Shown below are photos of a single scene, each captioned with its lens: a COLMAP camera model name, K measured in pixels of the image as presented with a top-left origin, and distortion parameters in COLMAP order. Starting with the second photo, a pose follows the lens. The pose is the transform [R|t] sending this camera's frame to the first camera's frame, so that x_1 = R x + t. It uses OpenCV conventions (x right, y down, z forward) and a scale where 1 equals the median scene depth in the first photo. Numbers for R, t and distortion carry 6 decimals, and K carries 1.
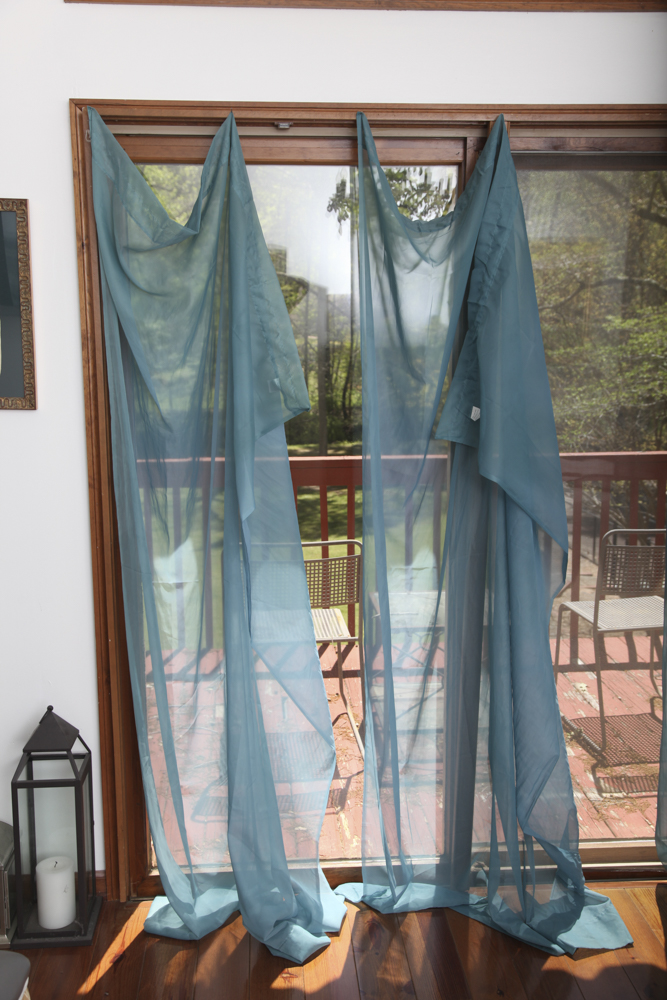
lens RADIAL K [[1026.0, 0, 333.5], [0, 1026.0, 500.0], [0, 0, 1]] dist [0.010935, 0.042111]
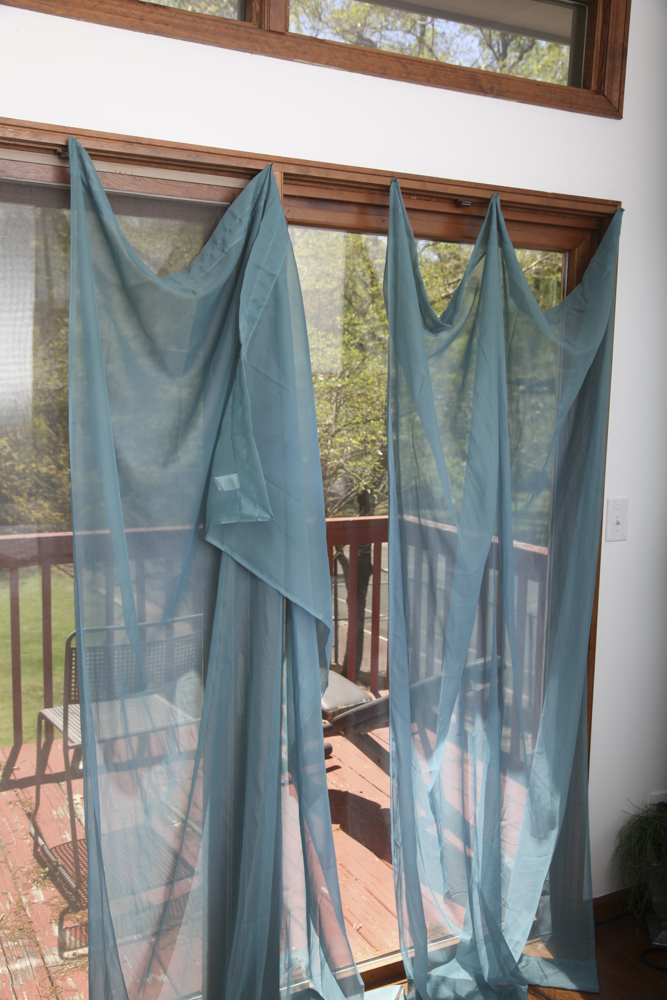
lens RADIAL K [[953.8, 0, 339.4], [0, 953.8, 494.6], [0, 0, 1]] dist [0.006283, 0.022769]
pose [[0.919484, -0.022289, 0.392495, 0.225833], [0.045798, 0.997667, -0.050633, -0.045948], [-0.390450, 0.064532, 0.918360, 0.236970]]
